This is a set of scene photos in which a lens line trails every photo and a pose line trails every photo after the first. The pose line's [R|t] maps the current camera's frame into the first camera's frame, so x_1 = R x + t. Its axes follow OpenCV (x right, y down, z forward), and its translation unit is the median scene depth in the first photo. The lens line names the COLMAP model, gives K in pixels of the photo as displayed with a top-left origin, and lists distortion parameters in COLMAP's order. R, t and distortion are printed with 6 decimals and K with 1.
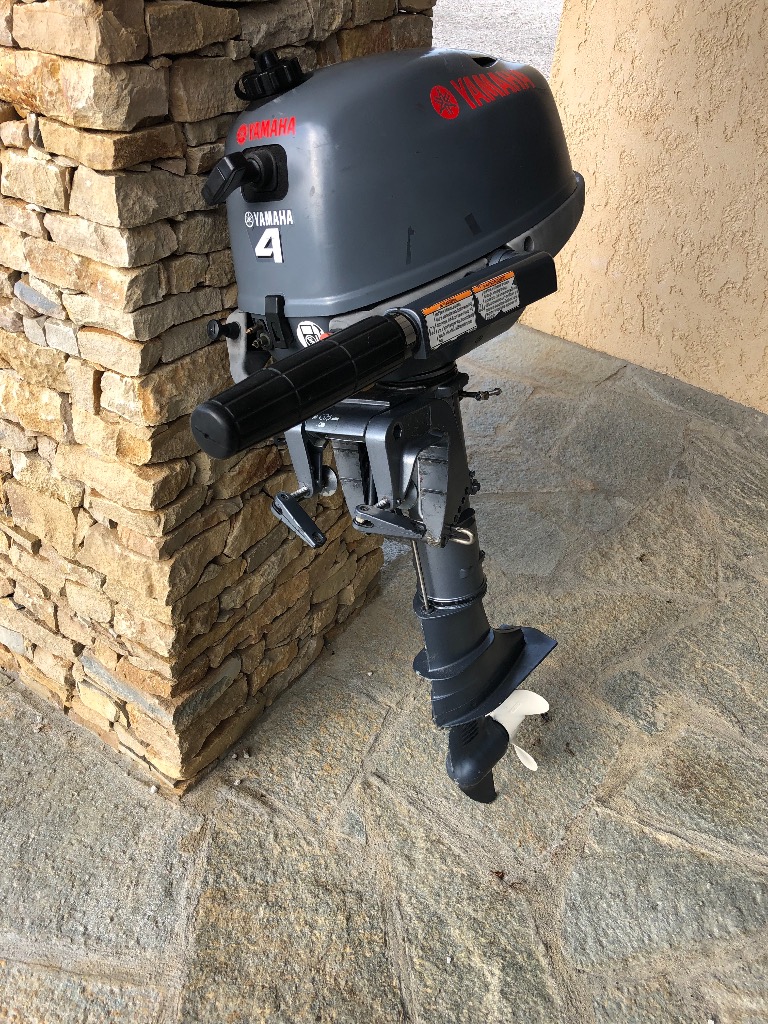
lens RADIAL K [[845.8, 0, 390.2], [0, 845.8, 504.2], [0, 0, 1]] dist [0.031740, -0.034305]
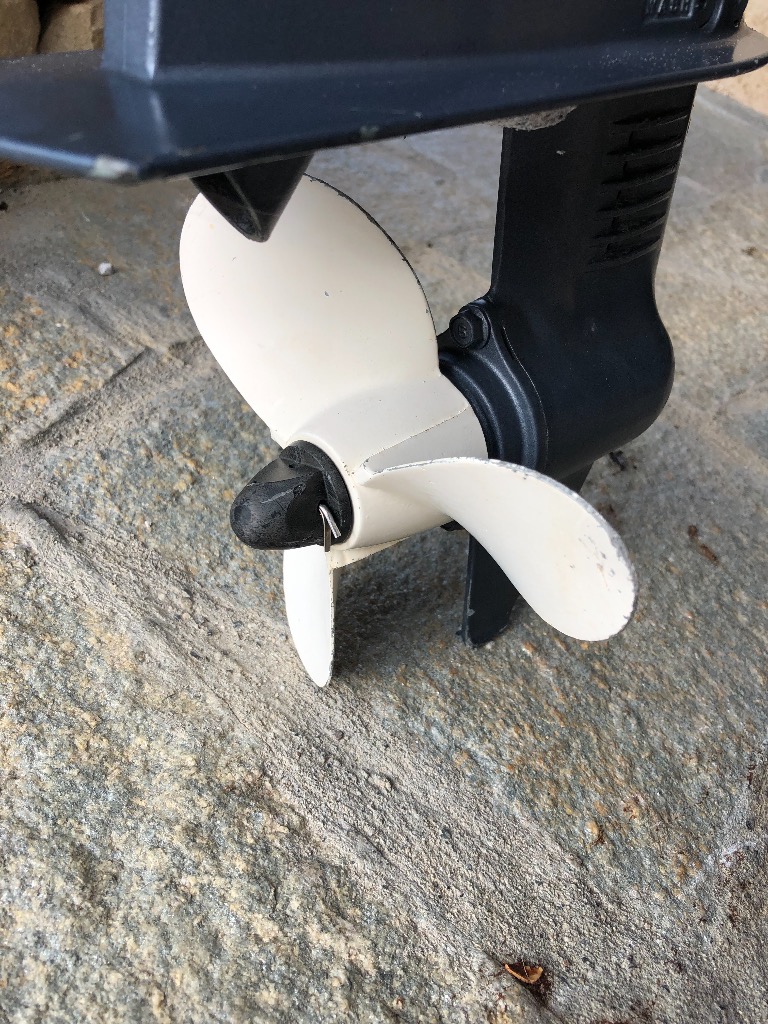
lens RADIAL K [[845.8, 0, 376.5], [0, 845.8, 515.8], [0, 0, 1]] dist [0.031740, -0.034305]
pose [[0.976633, 0.135078, 0.167161, 0.043609], [-0.145391, 0.988058, 0.051026, 0.324349], [-0.158272, -0.074137, 0.984608, 0.820384]]
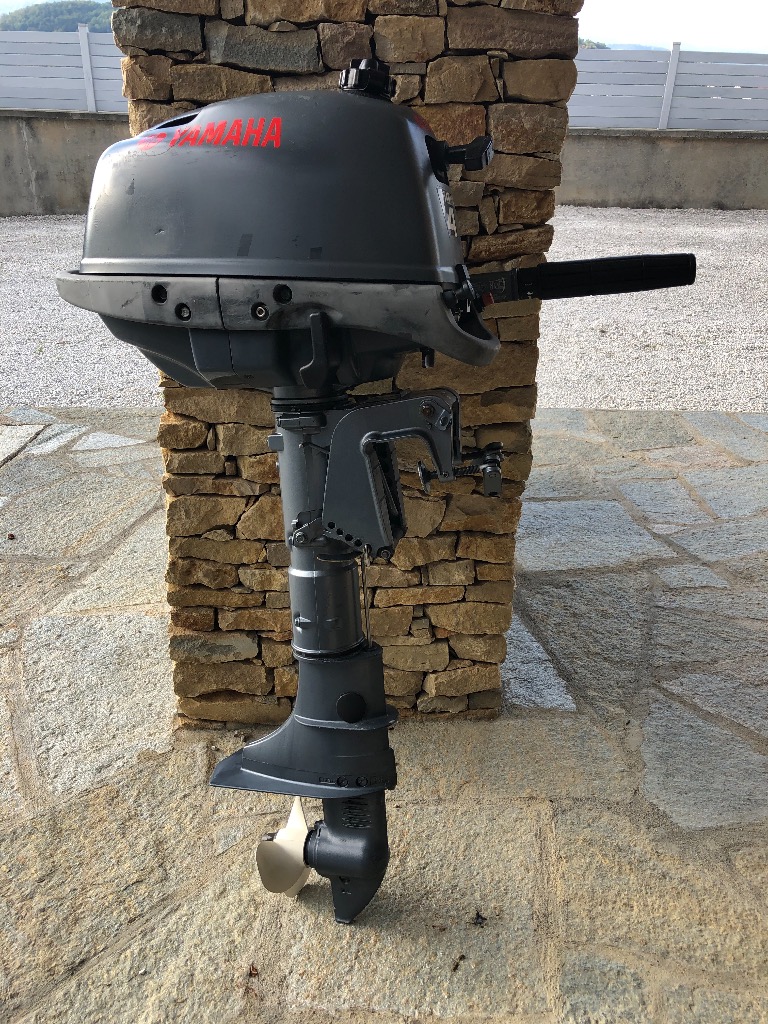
lens RADIAL K [[845.8, 0, 382.5], [0, 845.8, 503.0], [0, 0, 1]] dist [0.031740, -0.034305]
pose [[0.577611, 0.312495, -0.754130, 0.733204], [-0.471517, 0.881847, 0.004269, -0.065457], [0.666361, 0.353119, 0.656711, 0.333708]]
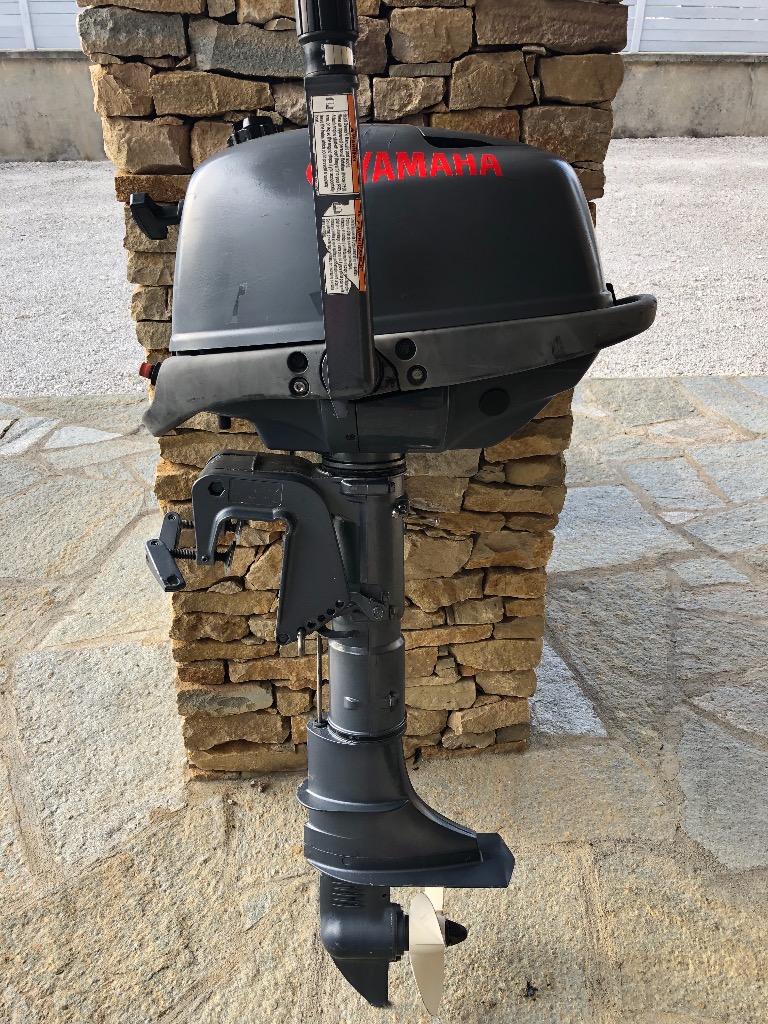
lens RADIAL K [[845.8, 0, 383.7], [0, 845.8, 512.8], [0, 0, 1]] dist [0.031740, -0.034305]
pose [[0.617030, 0.348213, -0.705706, 0.588574], [-0.435329, 0.898098, 0.062517, -0.146609], [0.655563, 0.268639, 0.705741, 0.318342]]
